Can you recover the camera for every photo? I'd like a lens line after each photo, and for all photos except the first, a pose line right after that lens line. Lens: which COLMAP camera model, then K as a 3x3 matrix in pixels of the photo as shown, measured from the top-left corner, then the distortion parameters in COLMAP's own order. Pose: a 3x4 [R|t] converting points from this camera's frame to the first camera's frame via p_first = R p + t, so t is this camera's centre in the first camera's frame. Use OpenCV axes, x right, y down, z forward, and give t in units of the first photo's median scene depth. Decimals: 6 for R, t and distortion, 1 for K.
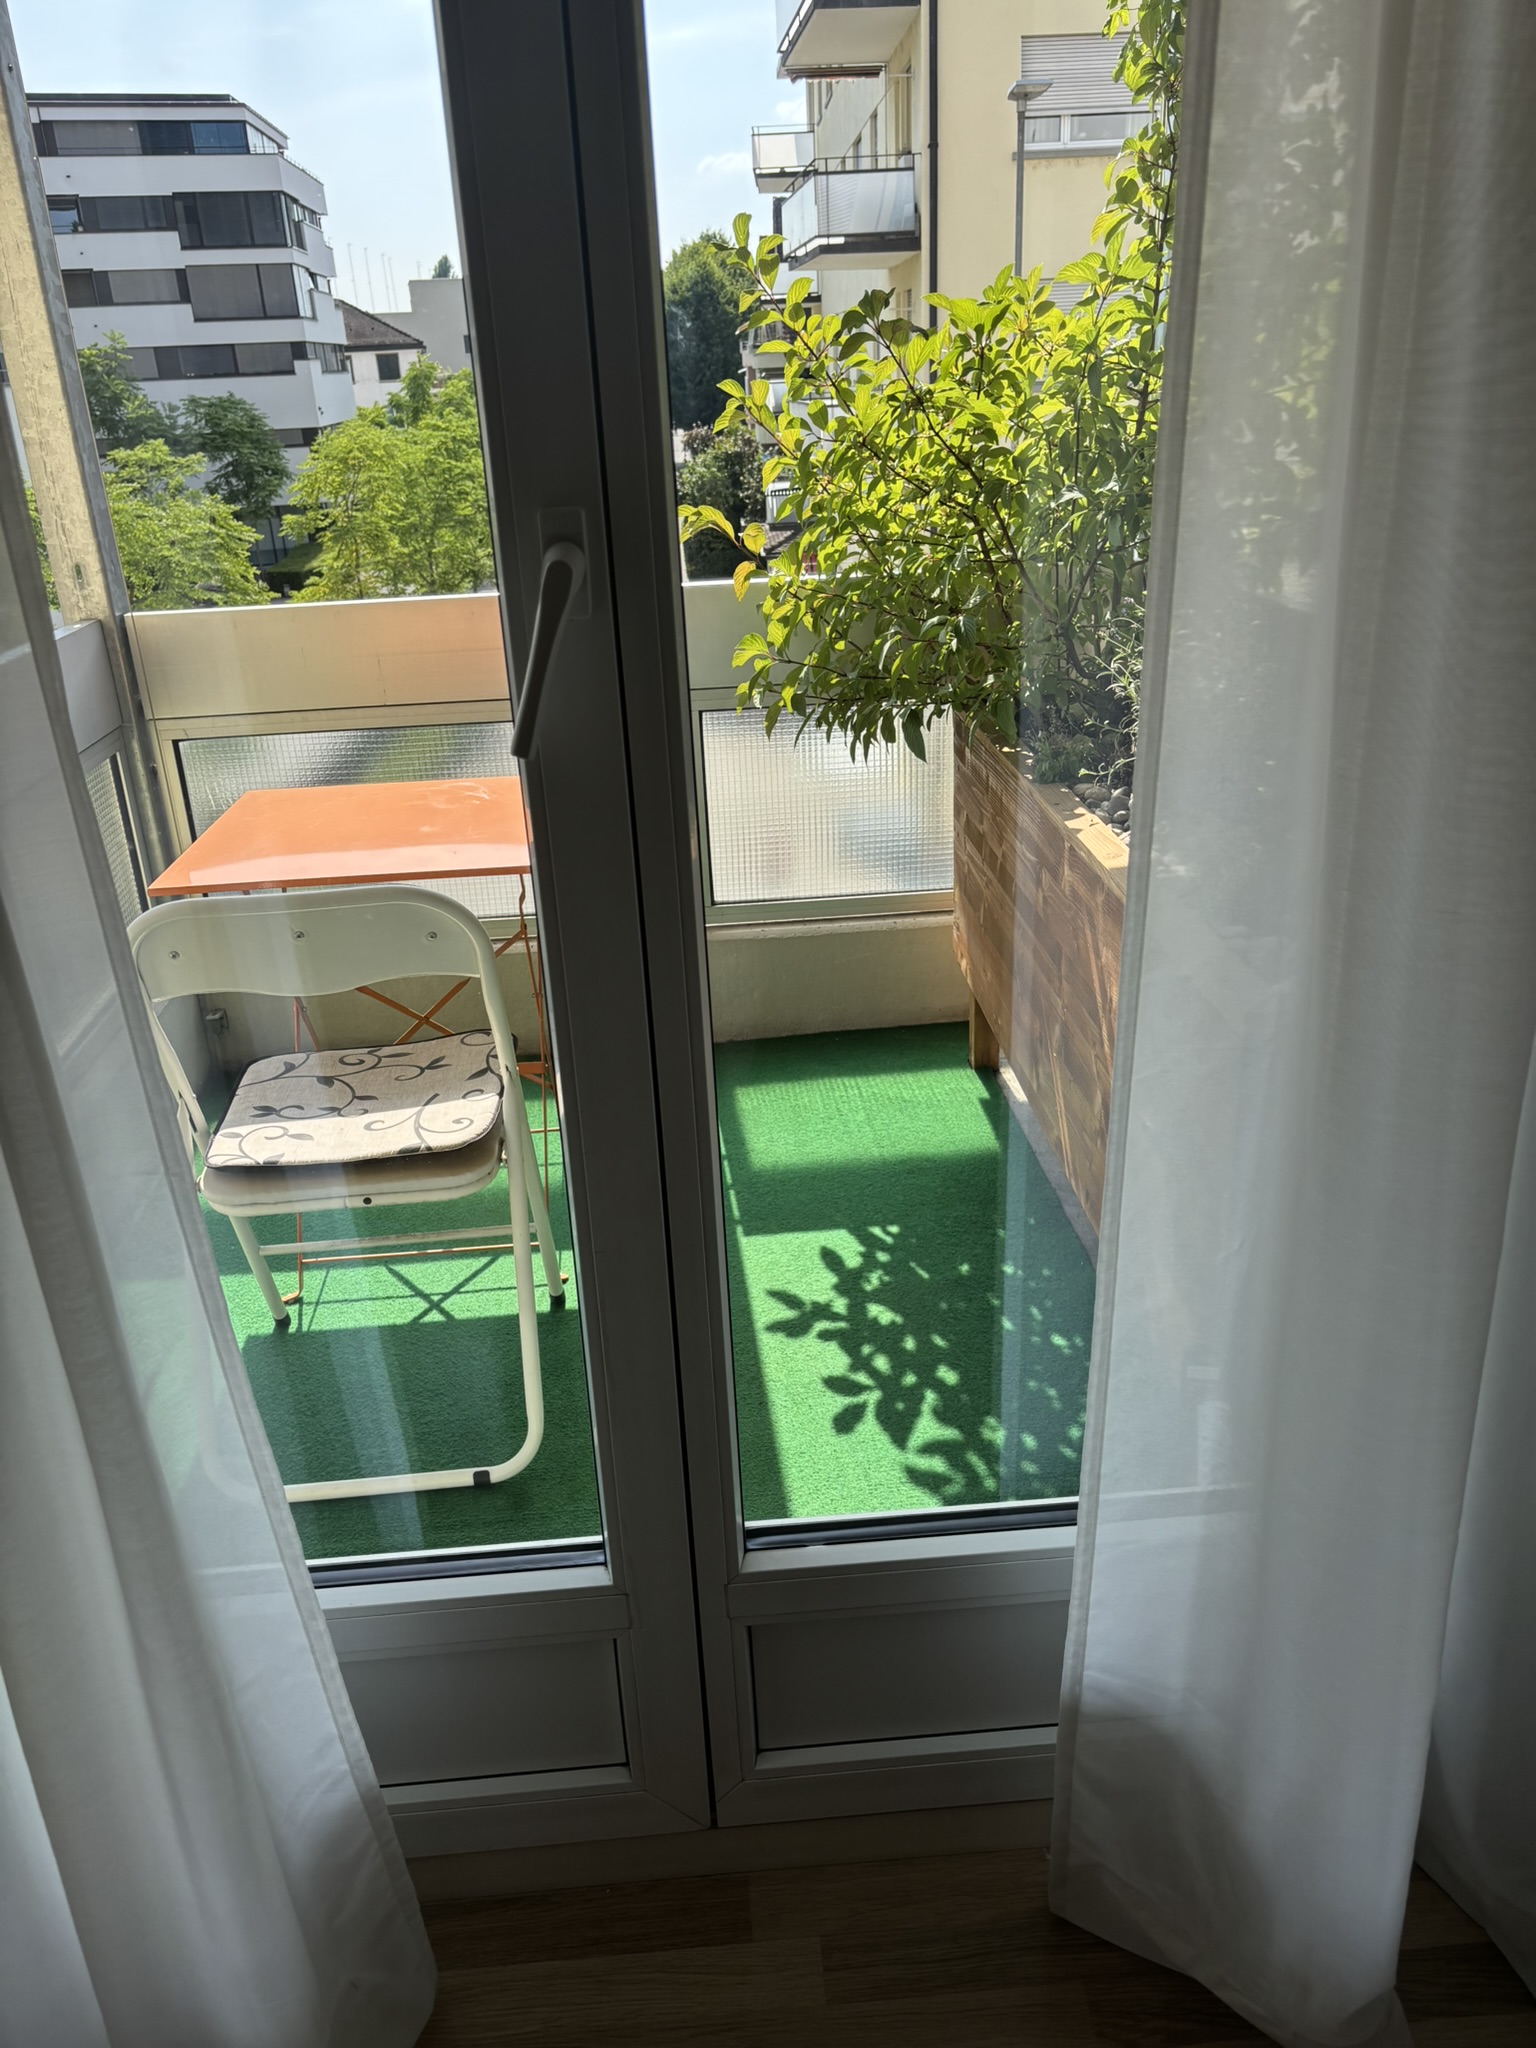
lens RADIAL K [[1534.4, 0, 768.0], [0, 1534.4, 1024.0], [0, 0, 1]] dist [0.002236, -0.032581]
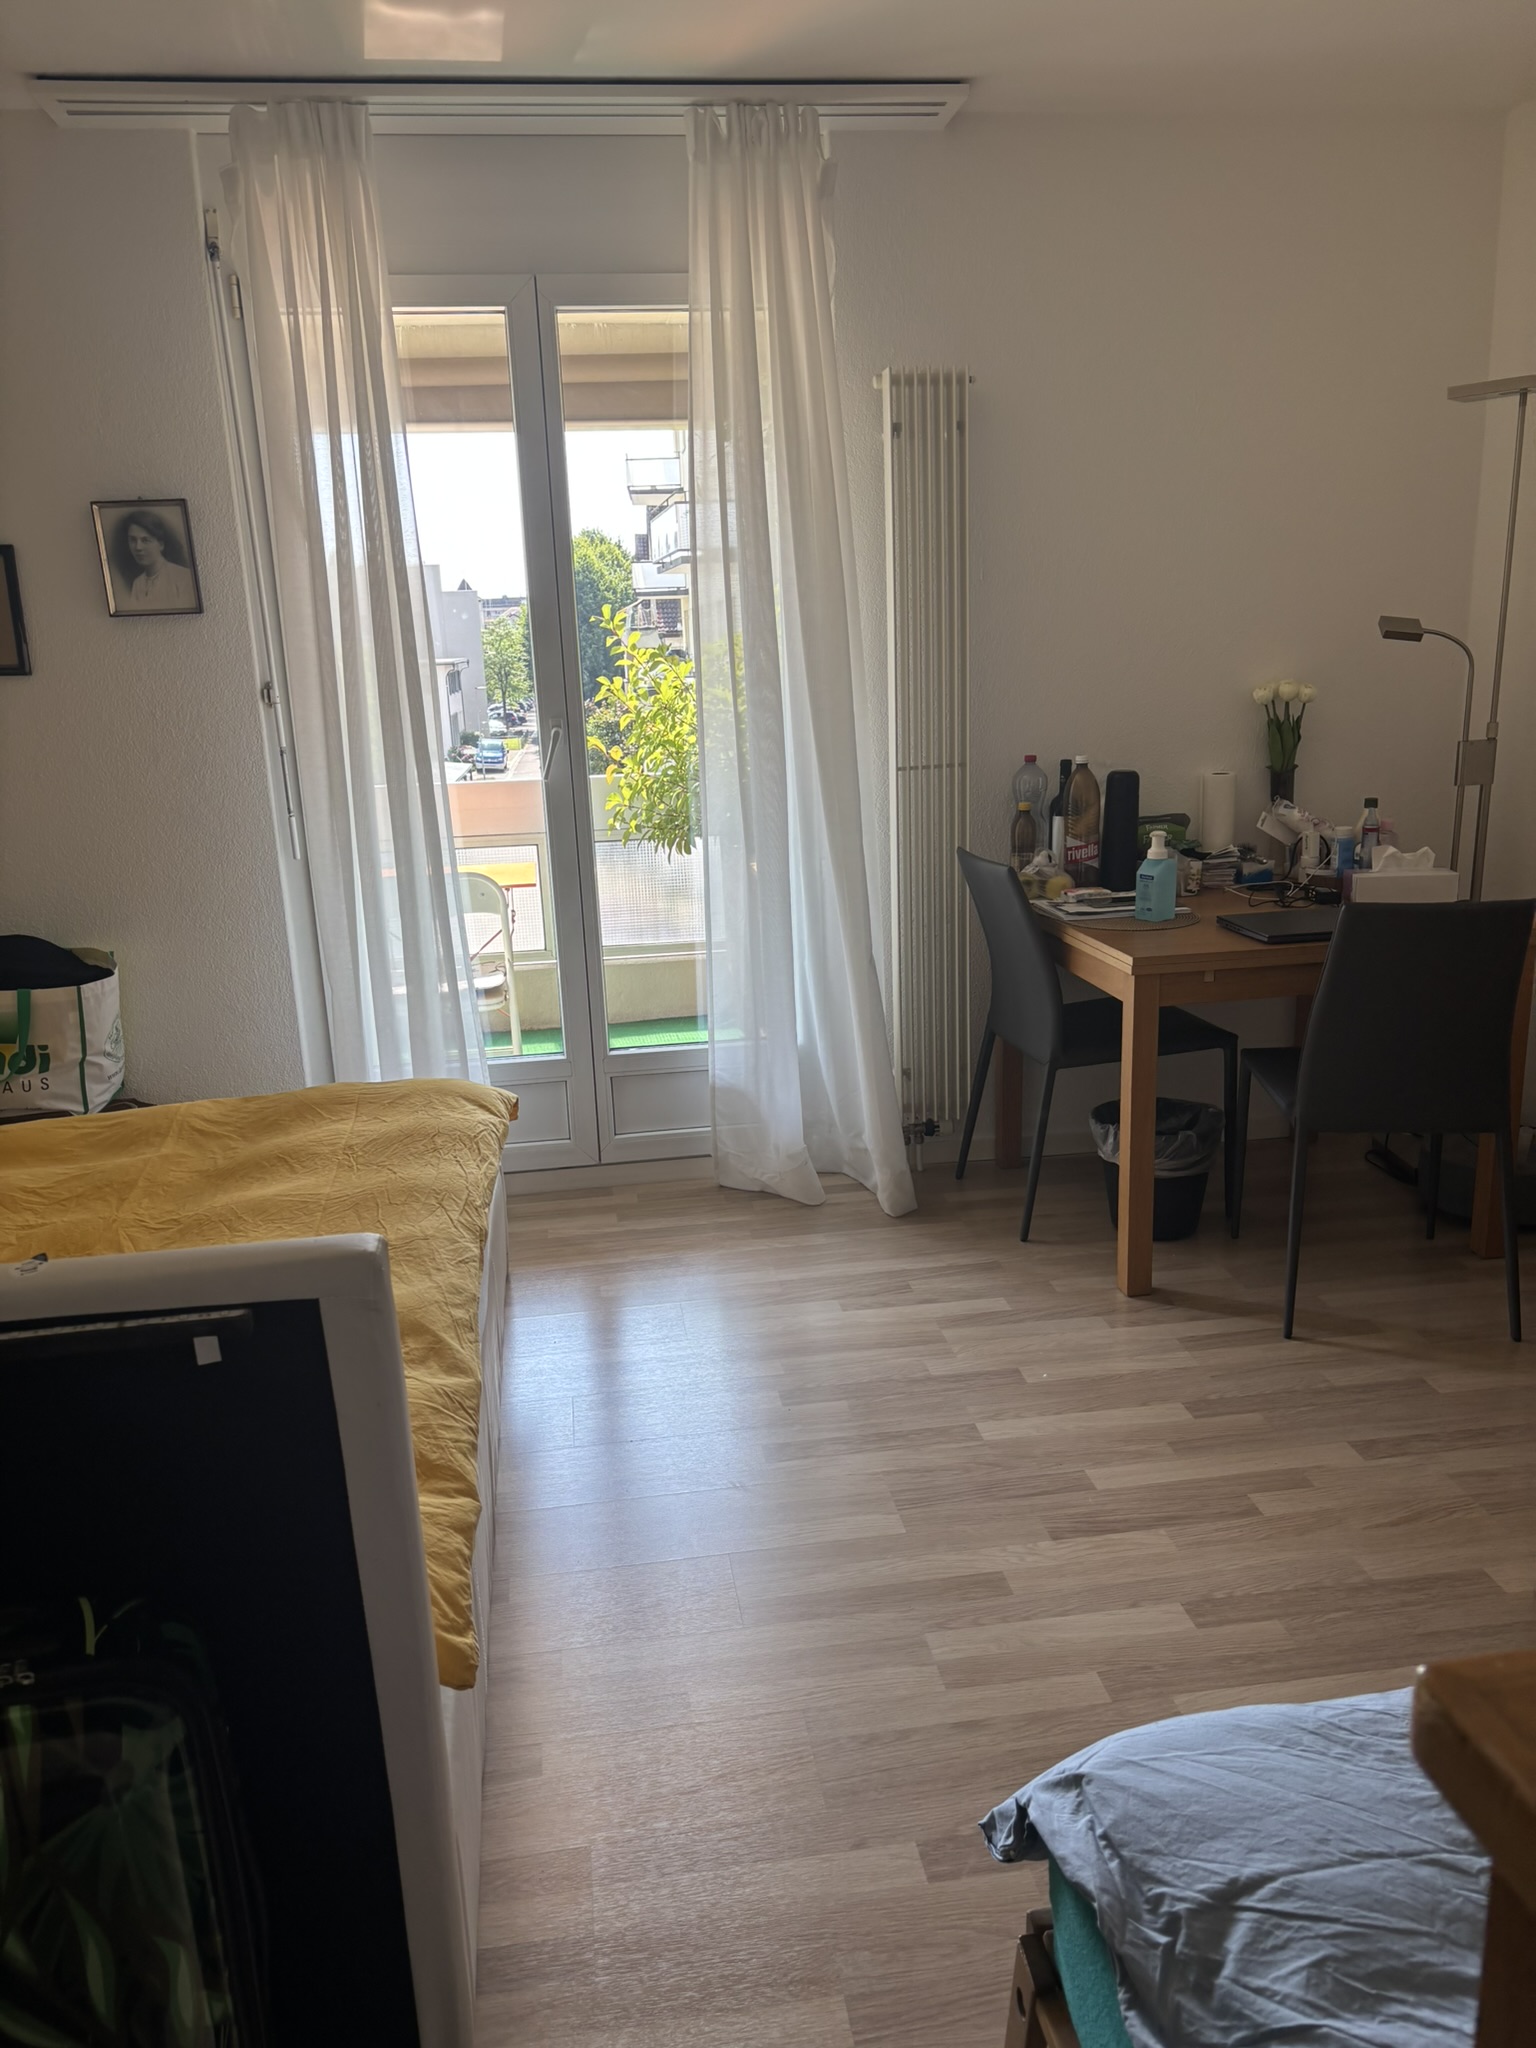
lens RADIAL K [[1534.4, 0, 768.0], [0, 1534.4, 1024.0], [0, 0, 1]] dist [0.002236, -0.032581]
pose [[0.997036, -0.017367, 0.074948, 0.034128], [0.029369, 0.986331, -0.162137, 0.377522], [-0.071108, 0.163858, 0.983918, -0.963732]]
